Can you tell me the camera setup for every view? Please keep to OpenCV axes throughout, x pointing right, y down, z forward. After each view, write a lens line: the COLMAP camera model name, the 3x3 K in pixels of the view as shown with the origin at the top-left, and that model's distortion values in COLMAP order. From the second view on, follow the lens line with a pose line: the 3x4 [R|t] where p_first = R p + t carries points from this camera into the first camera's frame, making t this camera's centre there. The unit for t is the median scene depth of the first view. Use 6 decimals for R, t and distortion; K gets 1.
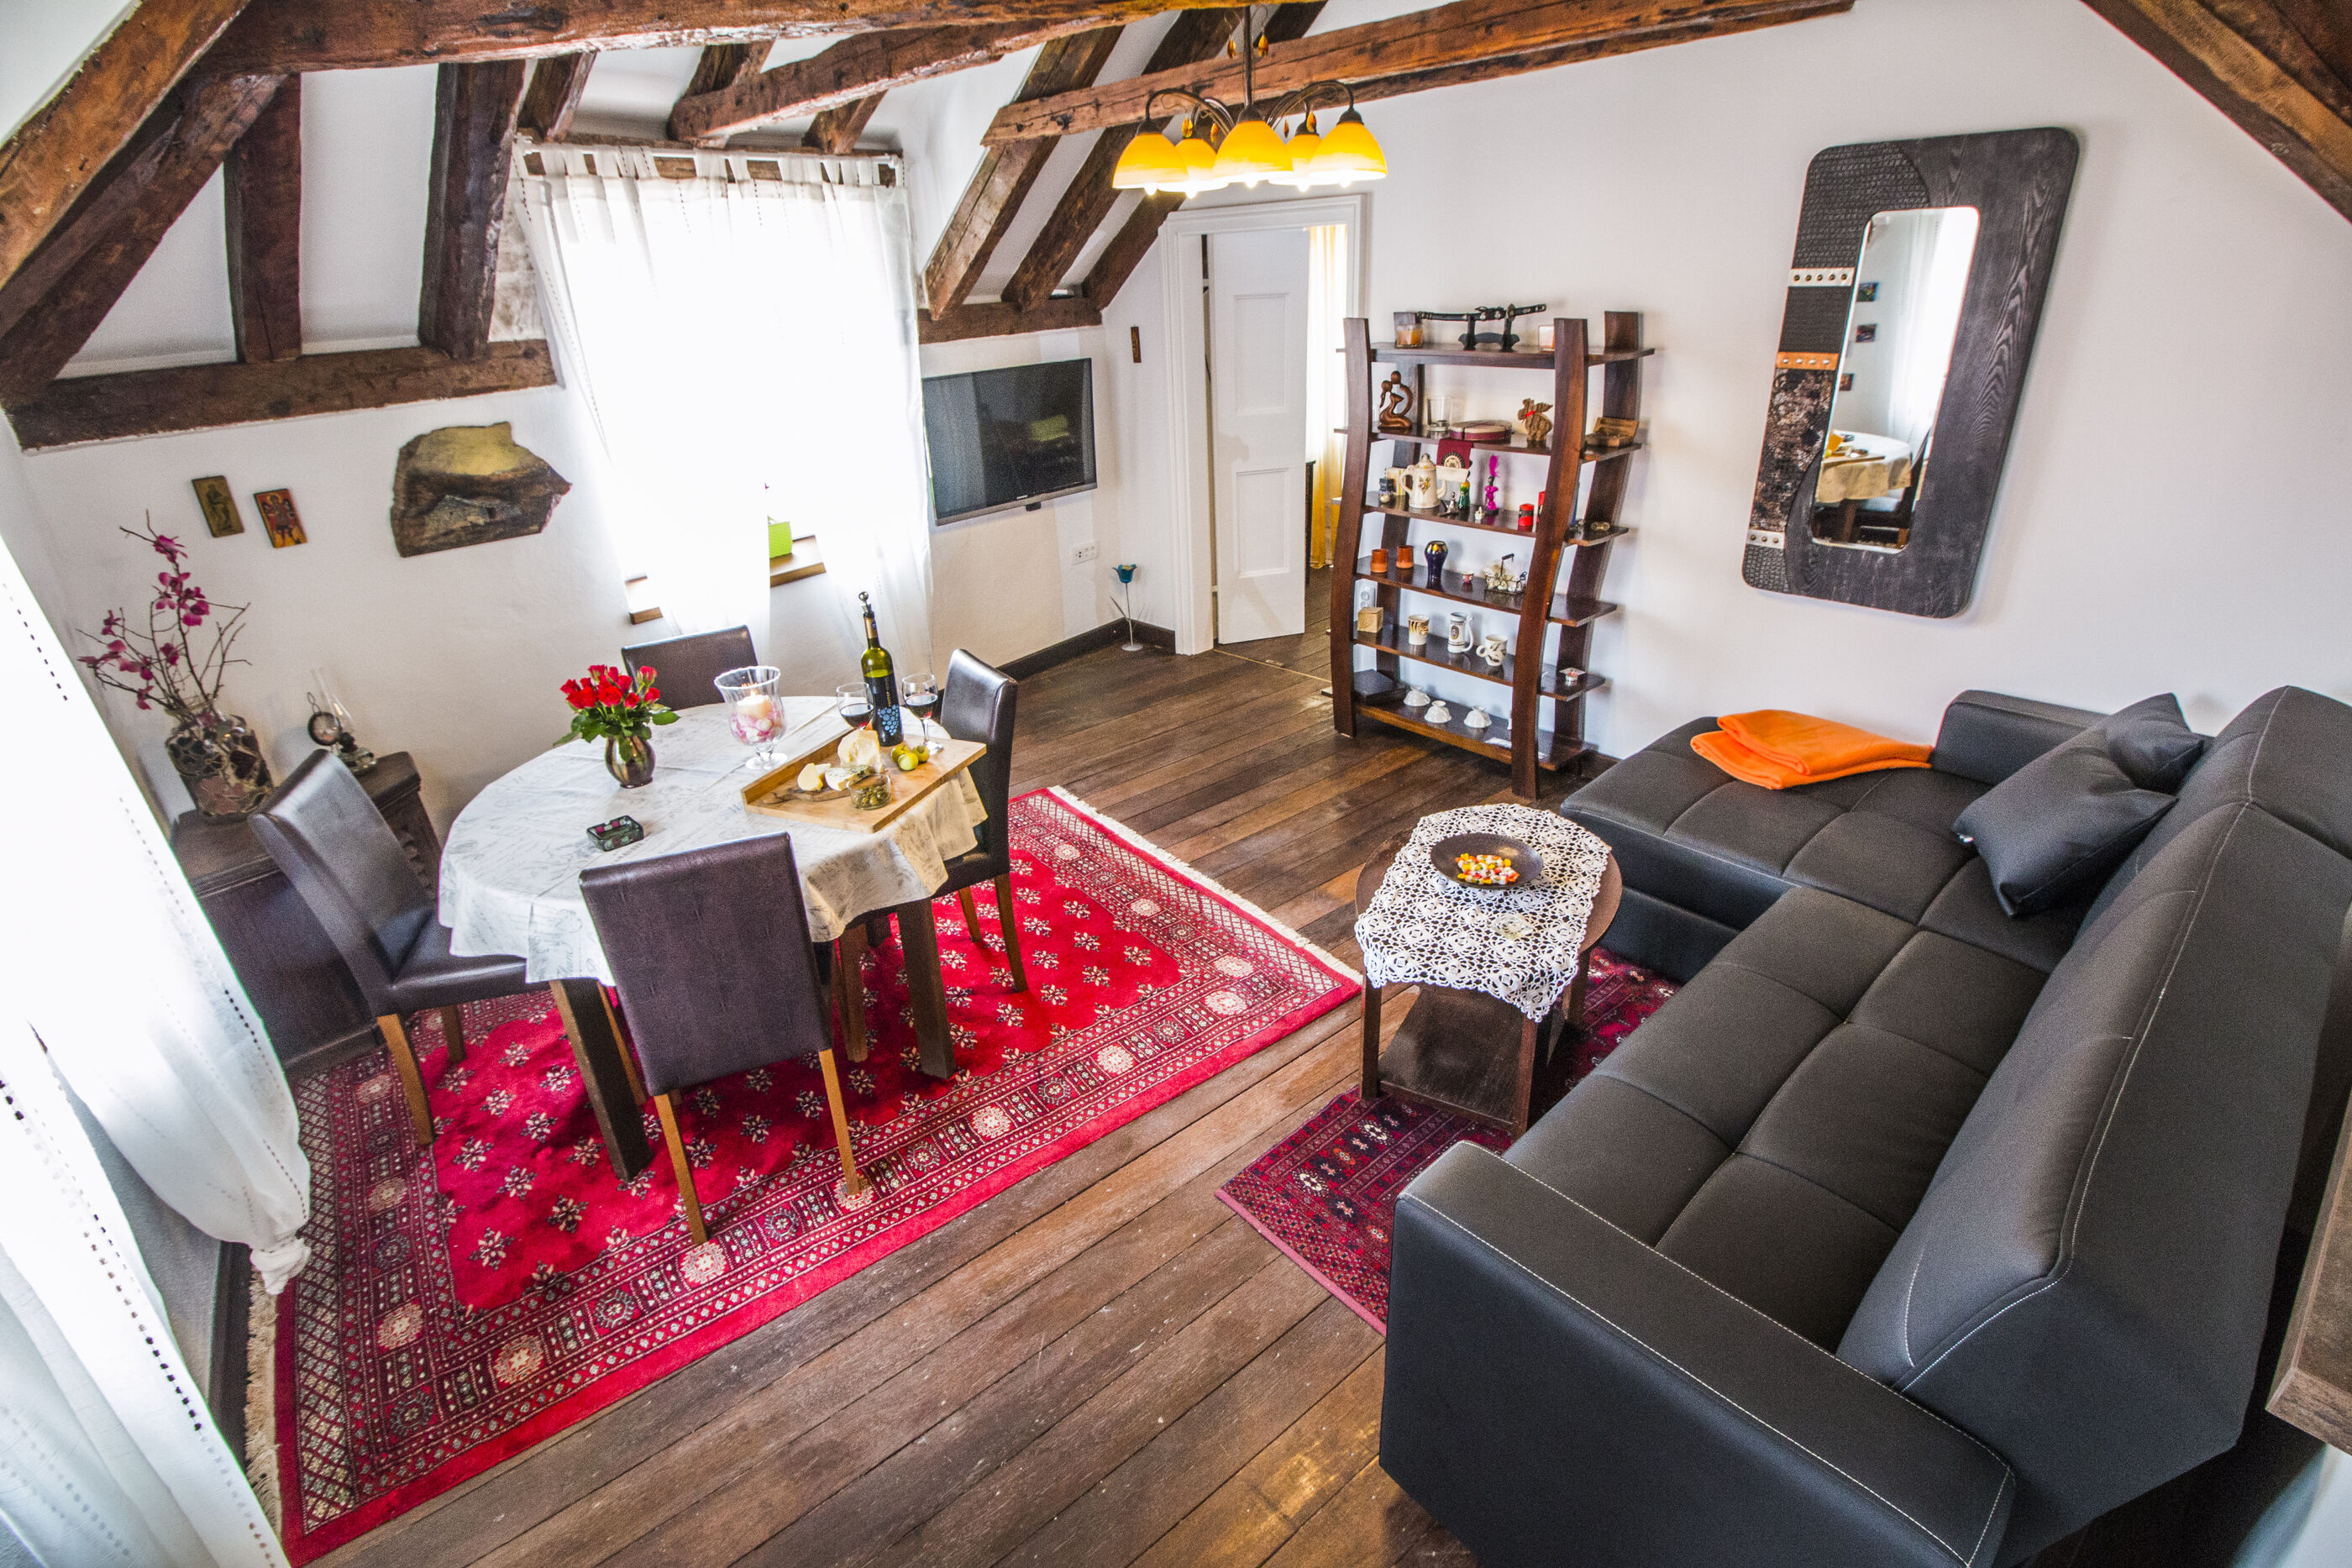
lens RADIAL K [[1077.8, 0, 1172.8], [0, 1077.8, 767.9], [0, 0, 1]] dist [-0.006592, -0.007824]
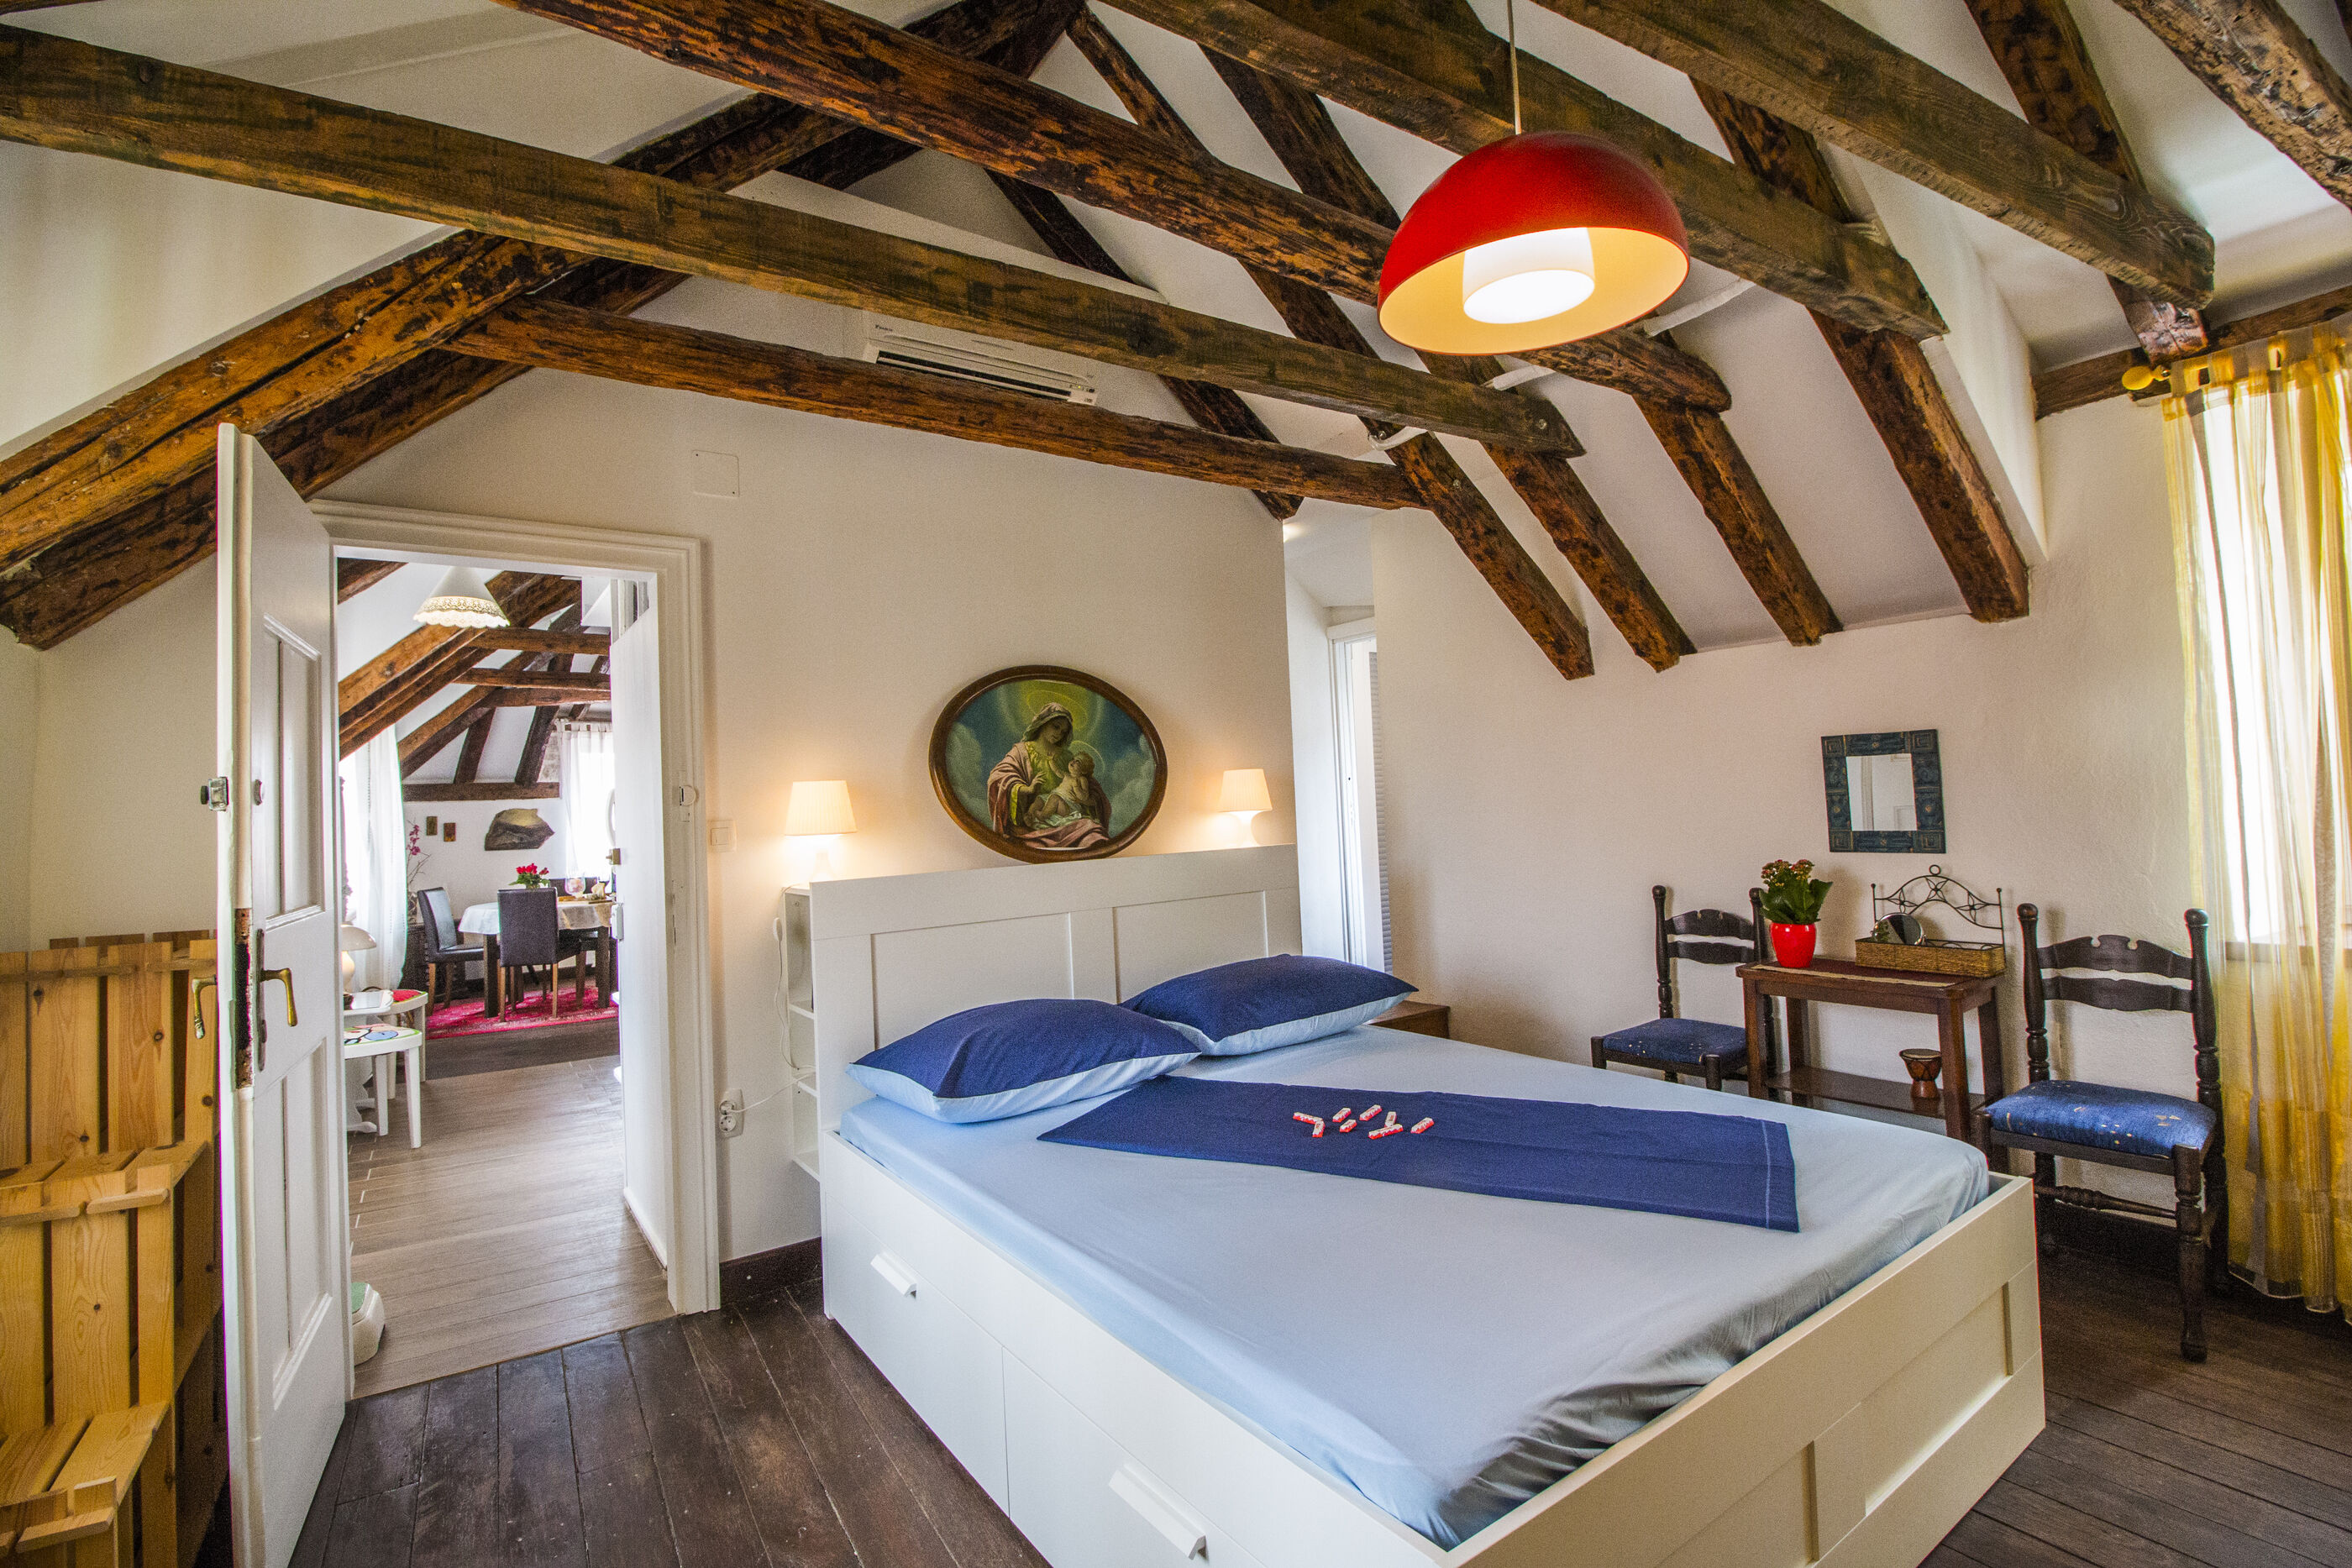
lens RADIAL K [[1077.8, 0, 1183.7], [0, 1077.8, 764.9], [0, 0, 1]] dist [-0.006592, -0.007824]
pose [[0.997286, 0.001266, -0.073618, 1.305740], [-0.034133, 0.893868, -0.447029, 0.792633], [0.065239, 0.448328, 0.891485, -1.481506]]
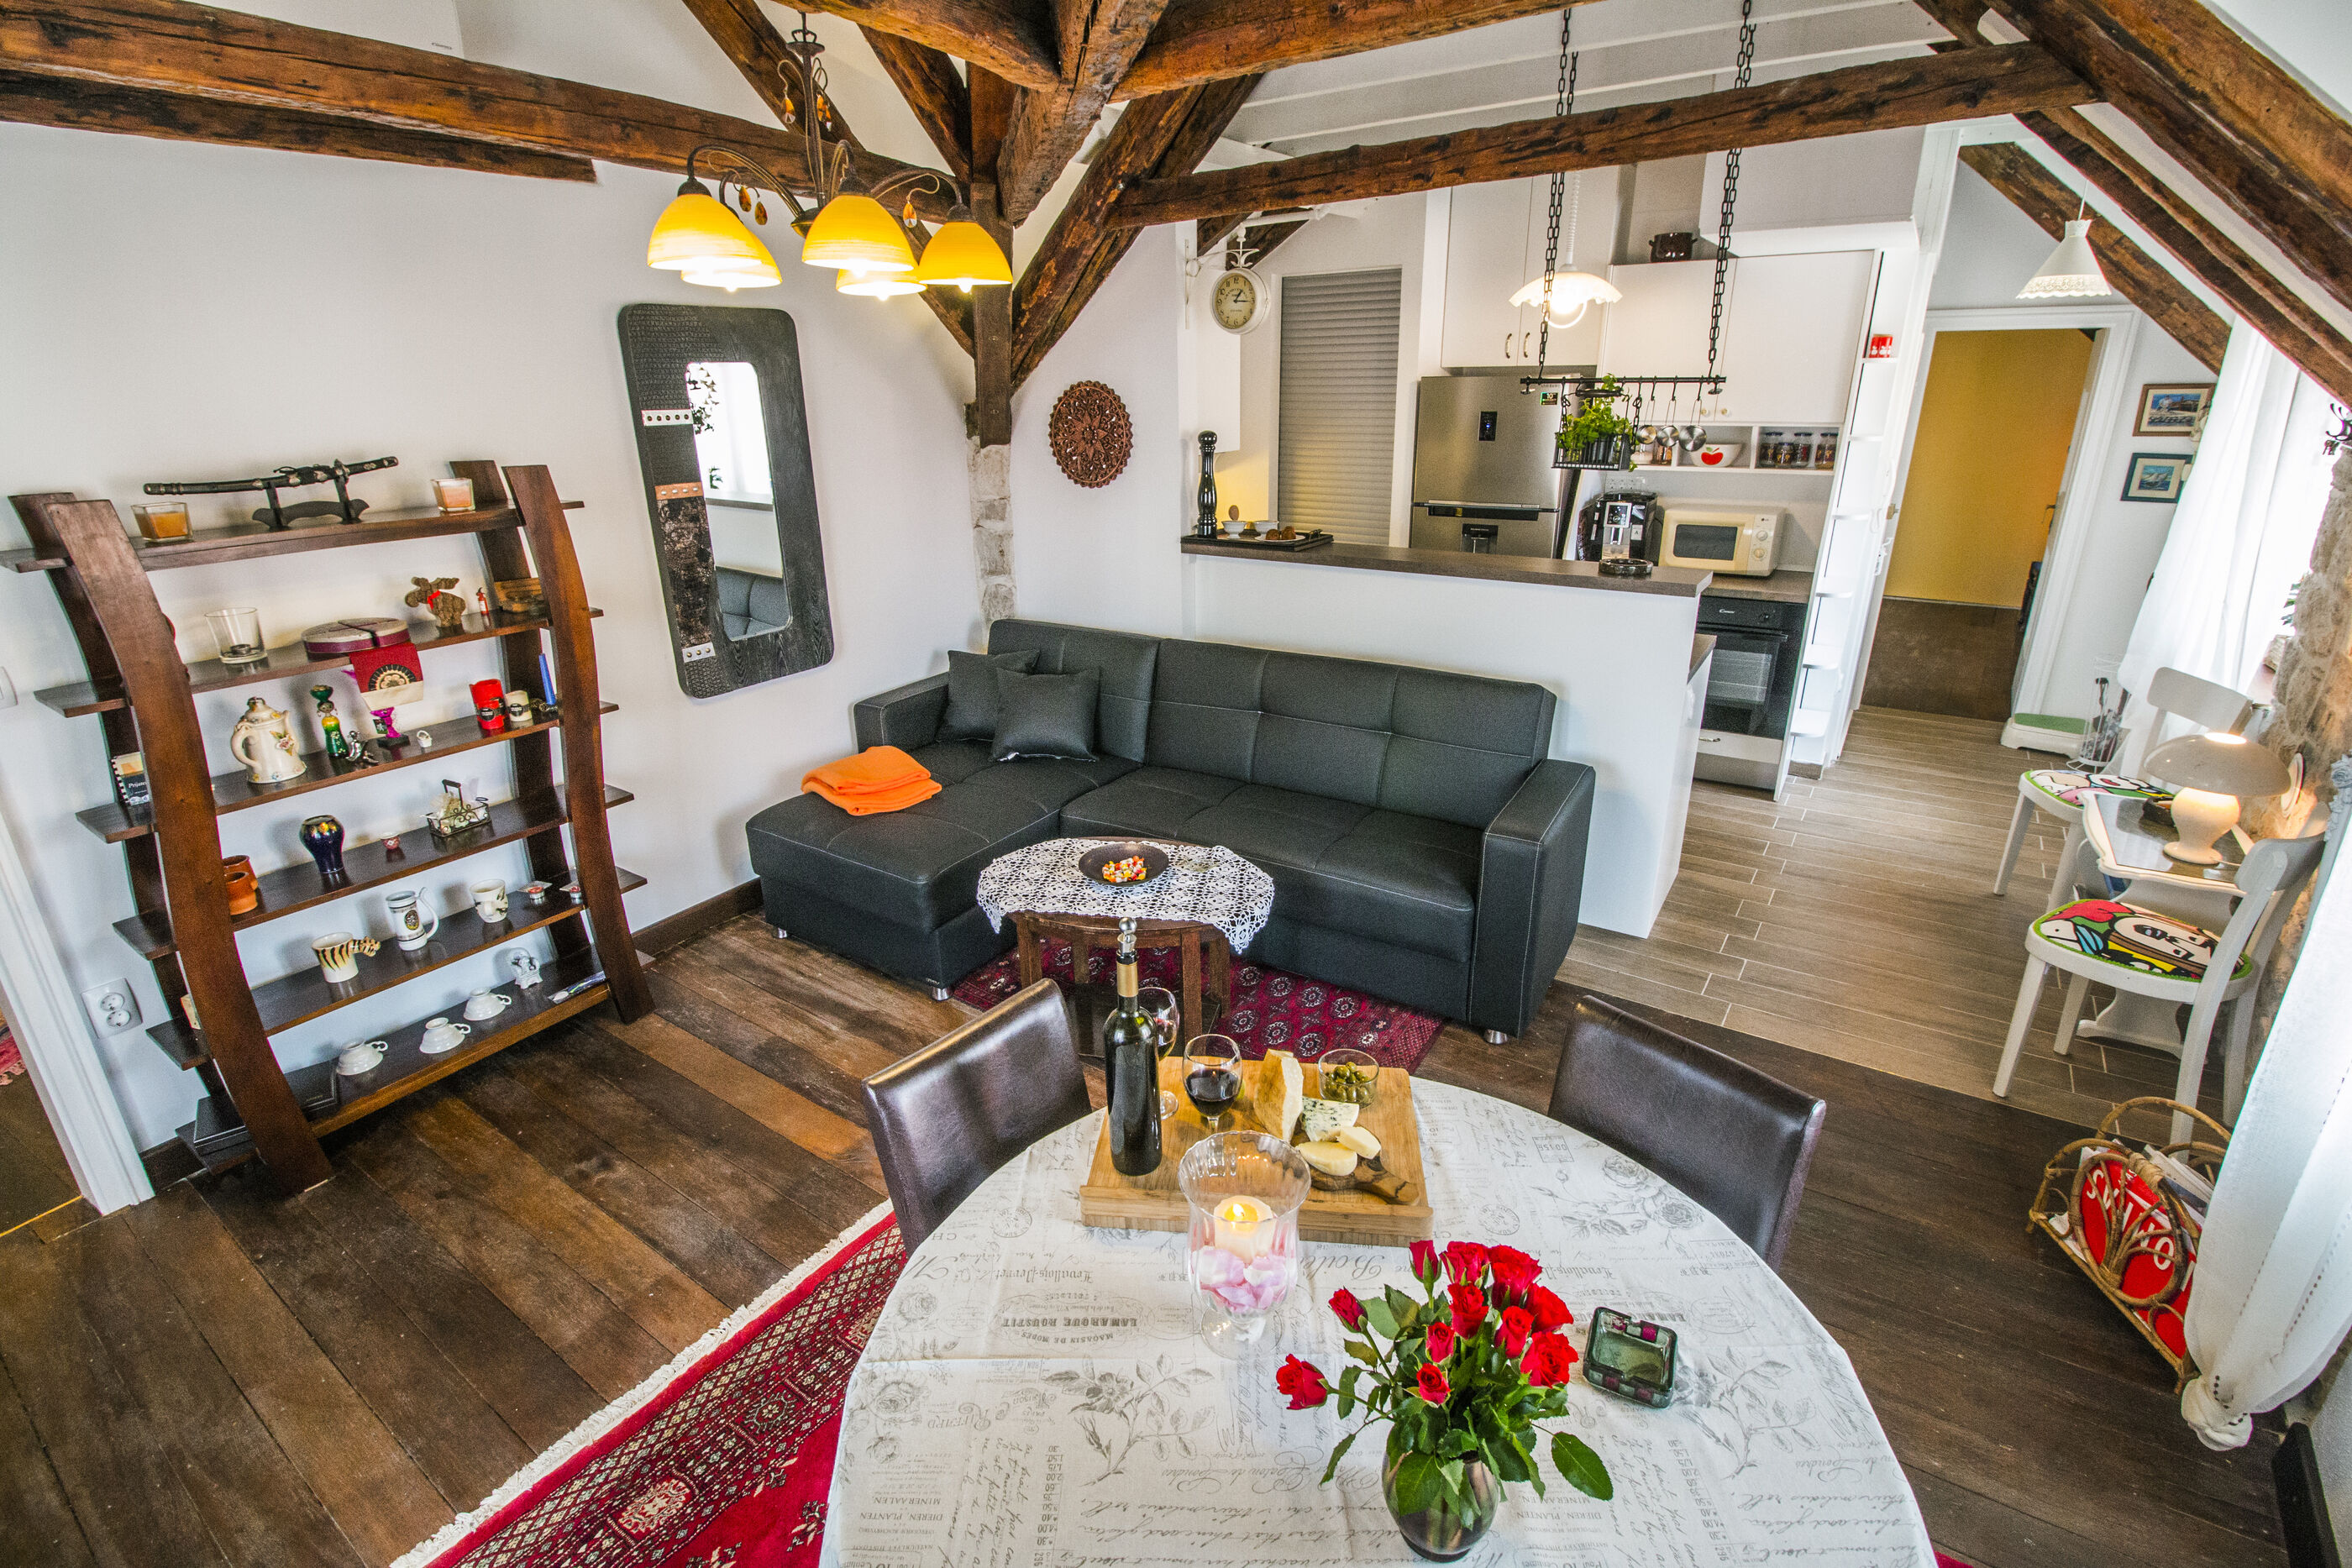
lens RADIAL K [[1077.8, 0, 1166.8], [0, 1077.8, 761.2], [0, 0, 1]] dist [-0.006592, -0.007824]
pose [[-0.285179, -0.272759, 0.918845, -0.611902], [0.425421, 0.823028, 0.376352, -0.337984], [-0.858889, 0.498224, -0.118673, 0.801900]]
